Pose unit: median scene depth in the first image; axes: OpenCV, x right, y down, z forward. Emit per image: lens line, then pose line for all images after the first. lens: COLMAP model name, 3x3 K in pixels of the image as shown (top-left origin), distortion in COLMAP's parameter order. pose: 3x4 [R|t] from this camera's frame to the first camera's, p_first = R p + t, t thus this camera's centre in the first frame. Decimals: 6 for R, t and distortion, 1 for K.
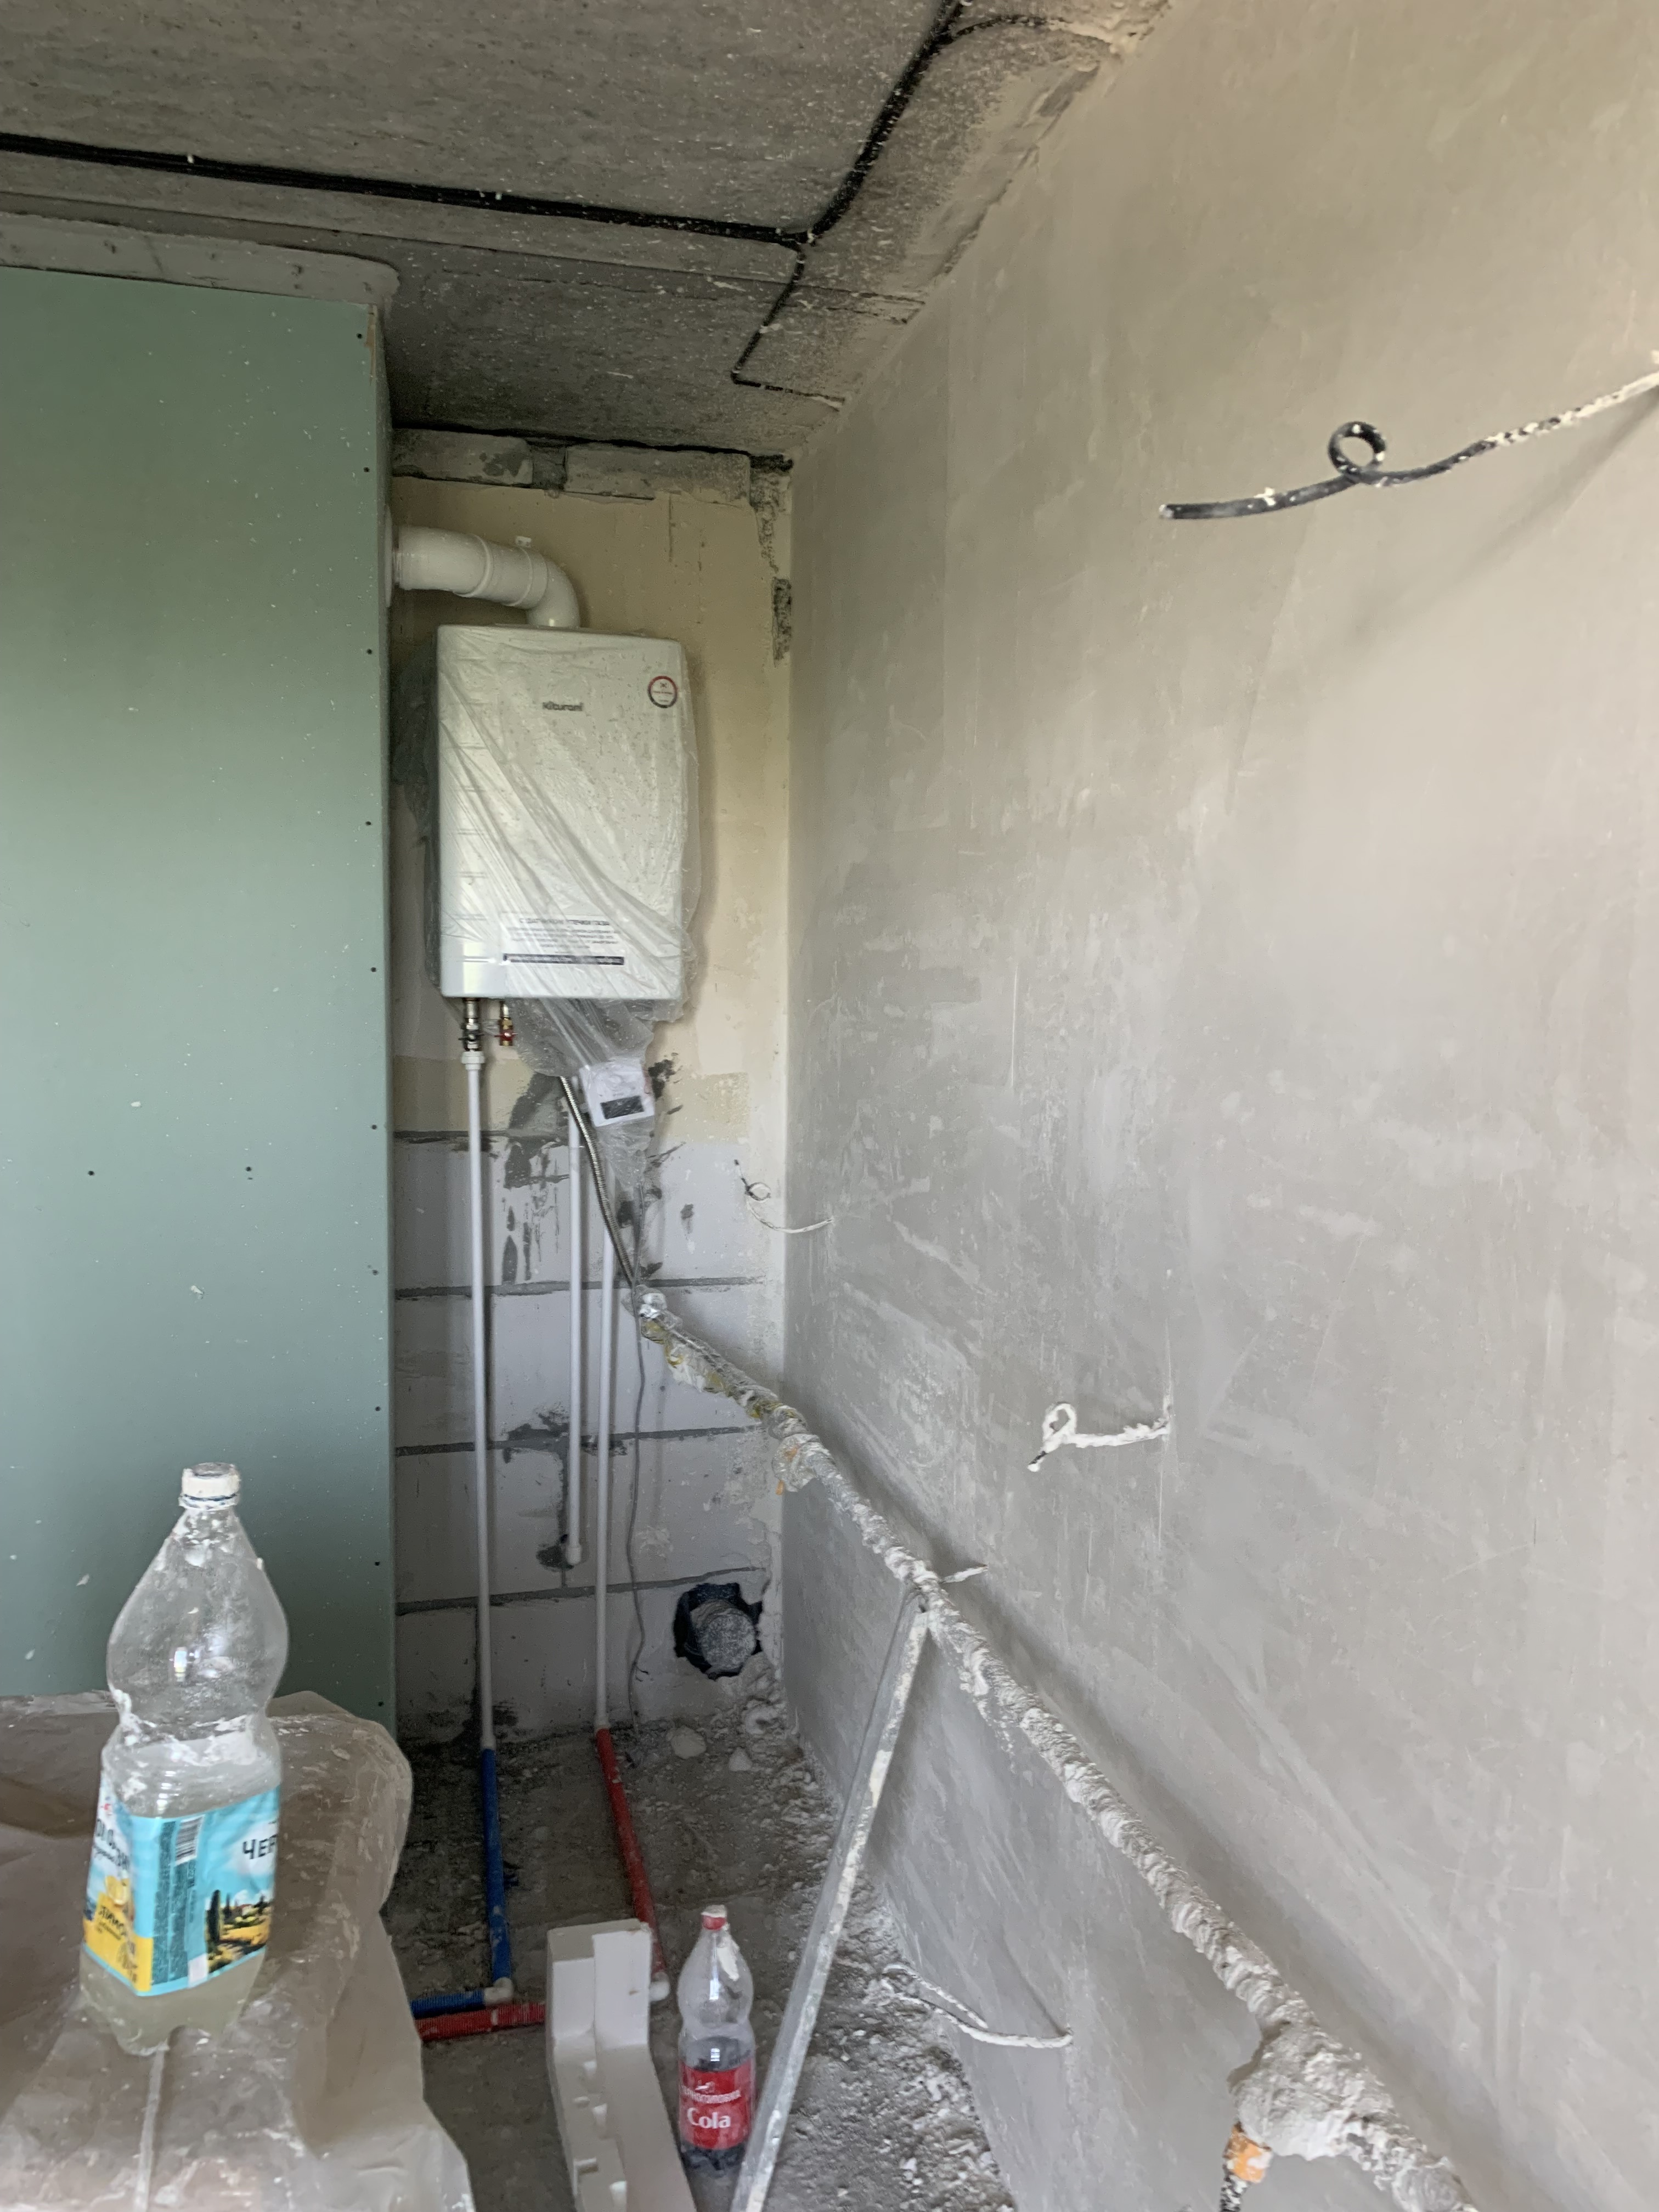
lens RADIAL K [[1715.9, 0, 840.0], [0, 1715.9, 1066.1], [0, 0, 1]] dist [0.061450, -0.070795]
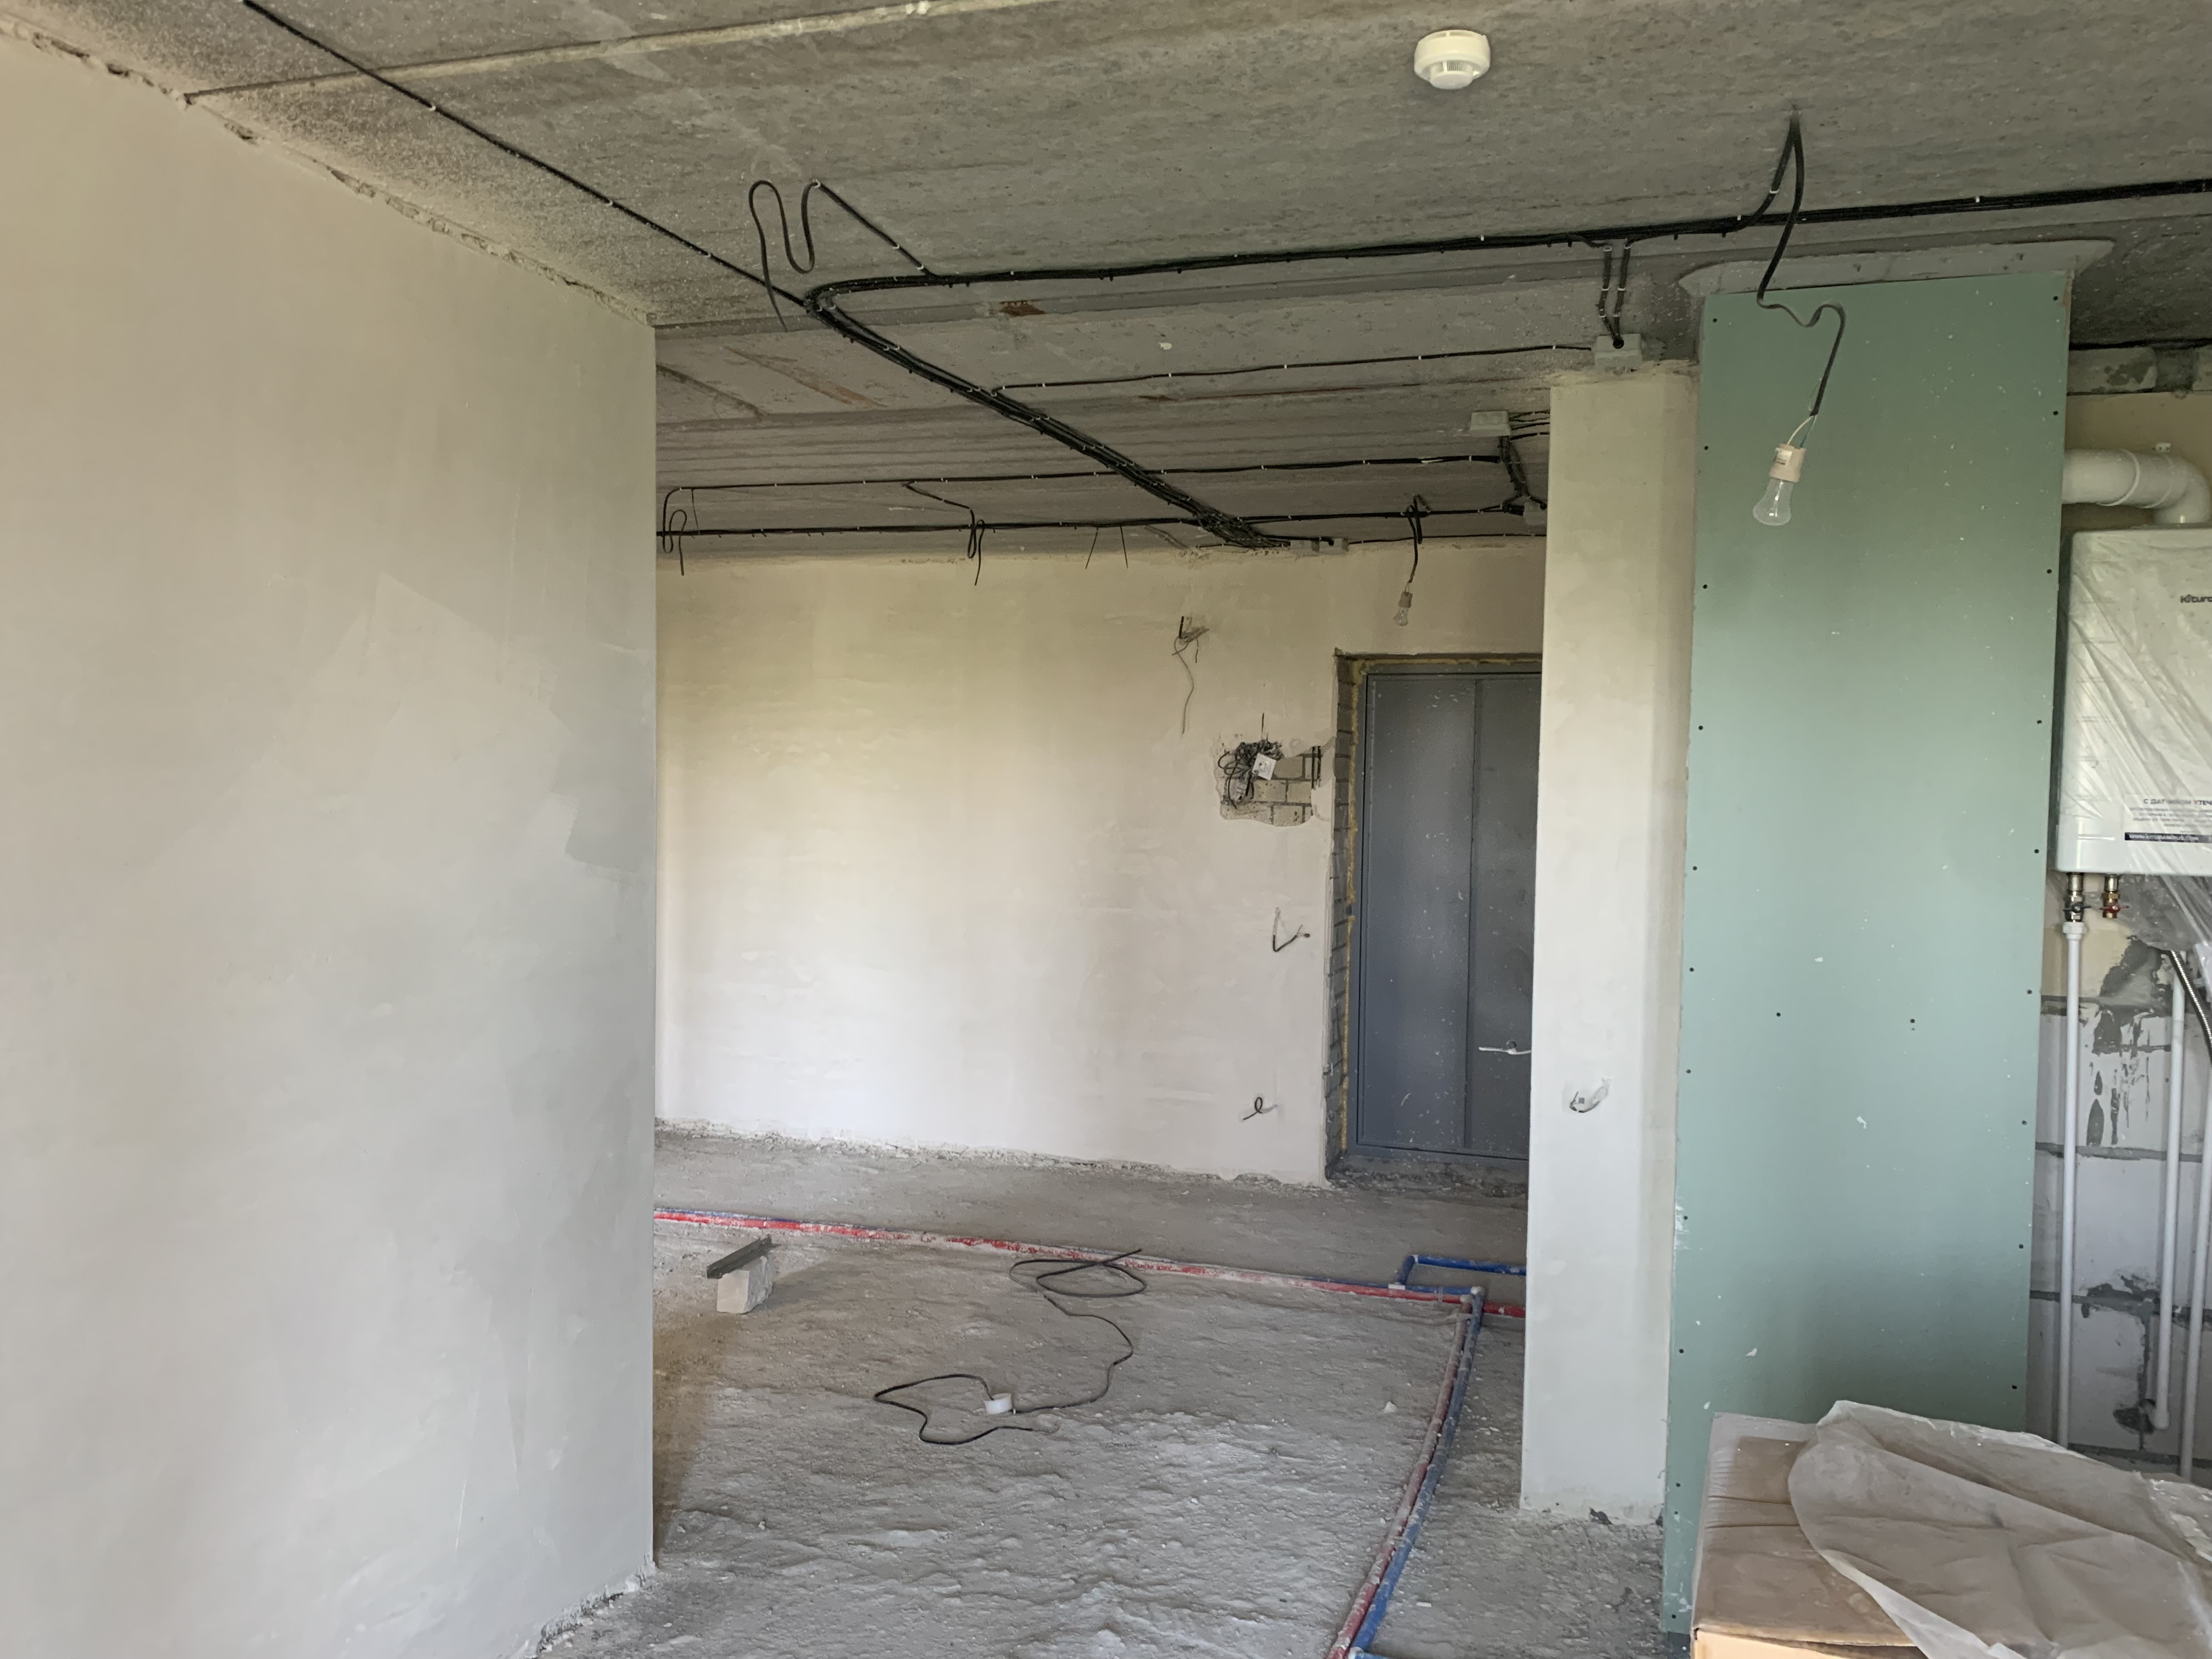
lens RADIAL K [[1715.9, 0, 1117.8], [0, 1715.9, 834.3], [0, 0, 1]] dist [0.061450, -0.070795]
pose [[0.850108, 0.018351, -0.526288, -0.153840], [-0.038526, 0.998882, -0.027401, -0.010688], [0.525197, 0.043569, 0.849865, -0.224727]]
